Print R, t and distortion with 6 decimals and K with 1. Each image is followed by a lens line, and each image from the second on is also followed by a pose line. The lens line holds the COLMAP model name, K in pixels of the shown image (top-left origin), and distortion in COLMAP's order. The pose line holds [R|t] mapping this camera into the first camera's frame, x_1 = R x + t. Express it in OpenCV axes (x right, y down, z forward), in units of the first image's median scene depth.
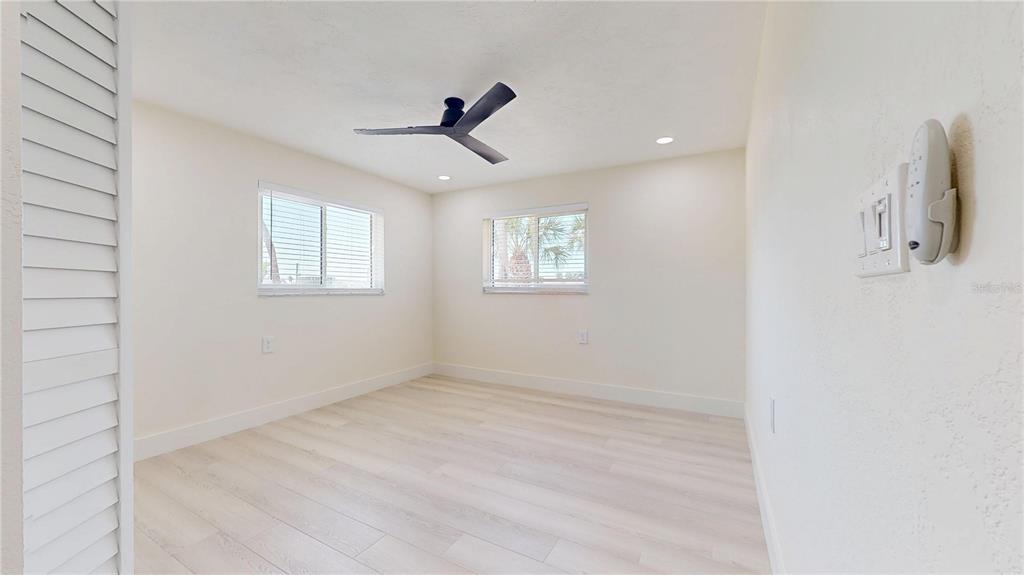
lens RADIAL K [[375.2, 0, 511.2], [0, 375.2, 289.8], [0, 0, 1]] dist [-0.001761, 0.000018]
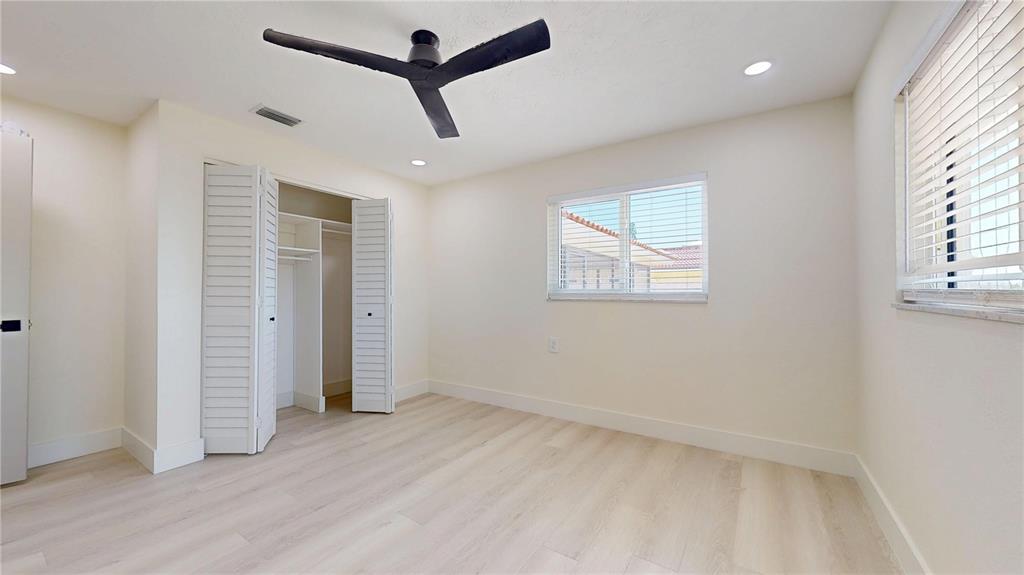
lens RADIAL K [[375.2, 0, 511.2], [0, 375.2, 289.8], [0, 0, 1]] dist [-0.001761, 0.000018]
pose [[-0.068360, -0.005055, -0.997648, 0.429234], [0.004601, 0.999975, -0.005382, -0.009251], [0.997650, -0.004958, -0.068335, 0.915850]]
